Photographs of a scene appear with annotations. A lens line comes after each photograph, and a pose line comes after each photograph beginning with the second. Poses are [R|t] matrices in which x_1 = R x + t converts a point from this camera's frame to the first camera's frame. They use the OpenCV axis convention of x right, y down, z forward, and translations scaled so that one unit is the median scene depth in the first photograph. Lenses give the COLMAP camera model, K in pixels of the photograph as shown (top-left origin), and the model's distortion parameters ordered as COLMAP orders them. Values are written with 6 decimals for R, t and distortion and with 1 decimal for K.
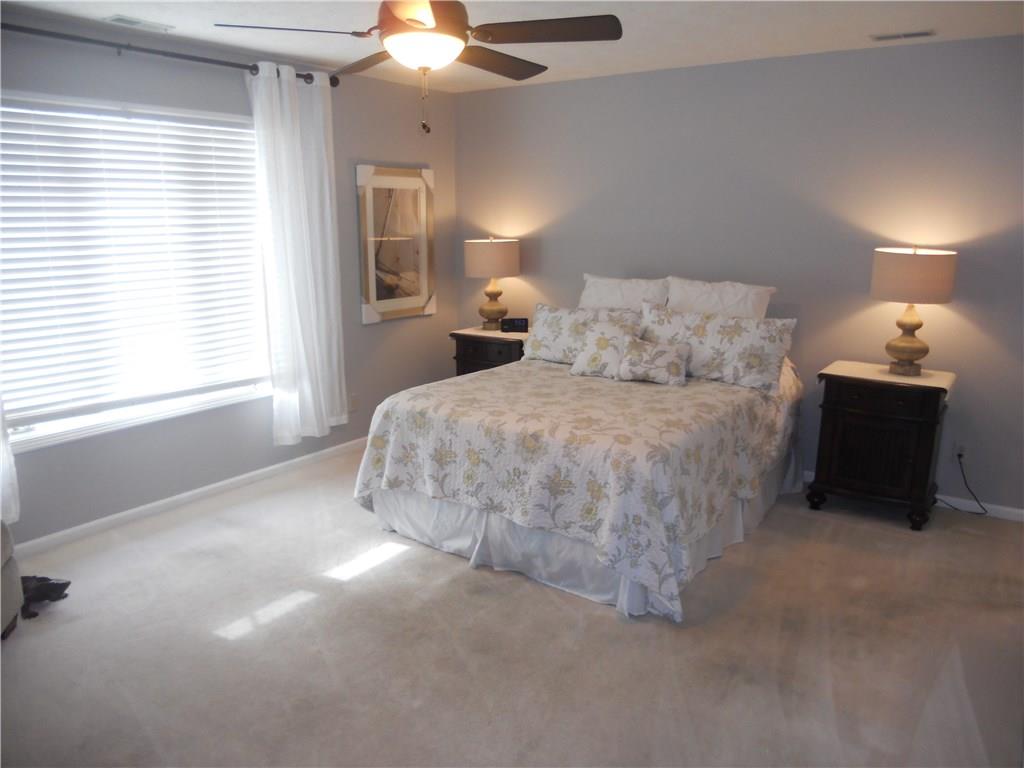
lens RADIAL K [[766.6, 0, 512.0], [0, 766.6, 384.0], [0, 0, 1]] dist [-0.055060, 0.005782]
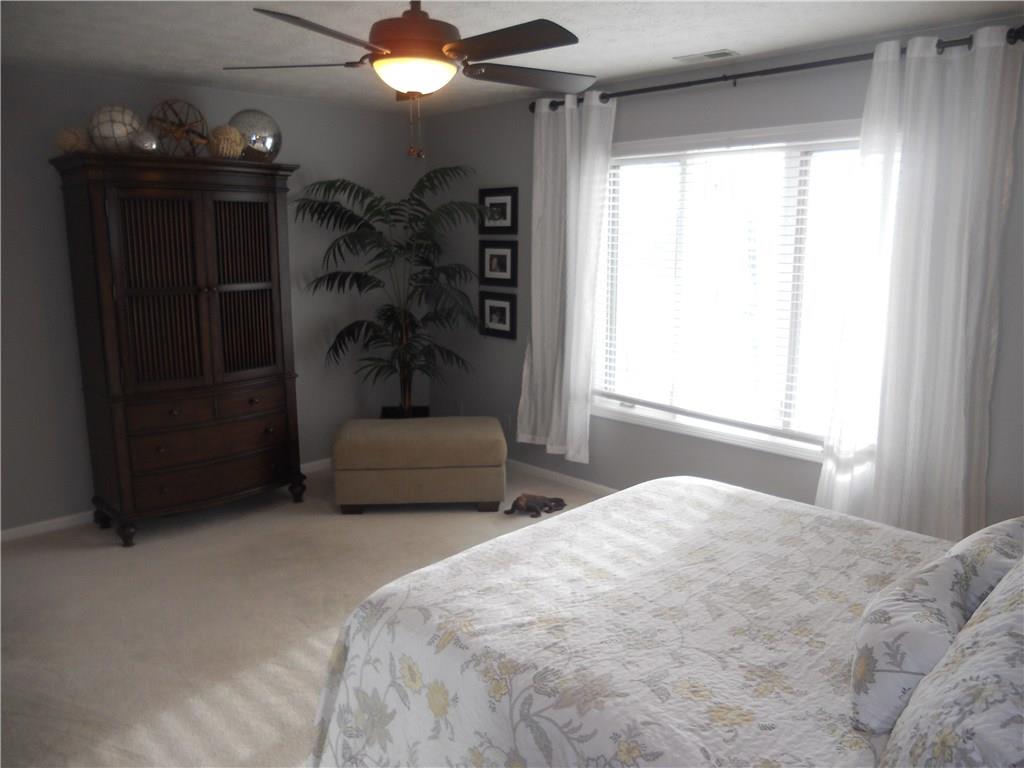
lens RADIAL K [[766.6, 0, 512.0], [0, 766.6, 384.0], [0, 0, 1]] dist [-0.055060, 0.005782]
pose [[-0.171028, 0.183736, -0.967983, 0.592705], [-0.212529, 0.952449, 0.218338, -0.201519], [0.962071, 0.243067, -0.123846, 0.896673]]
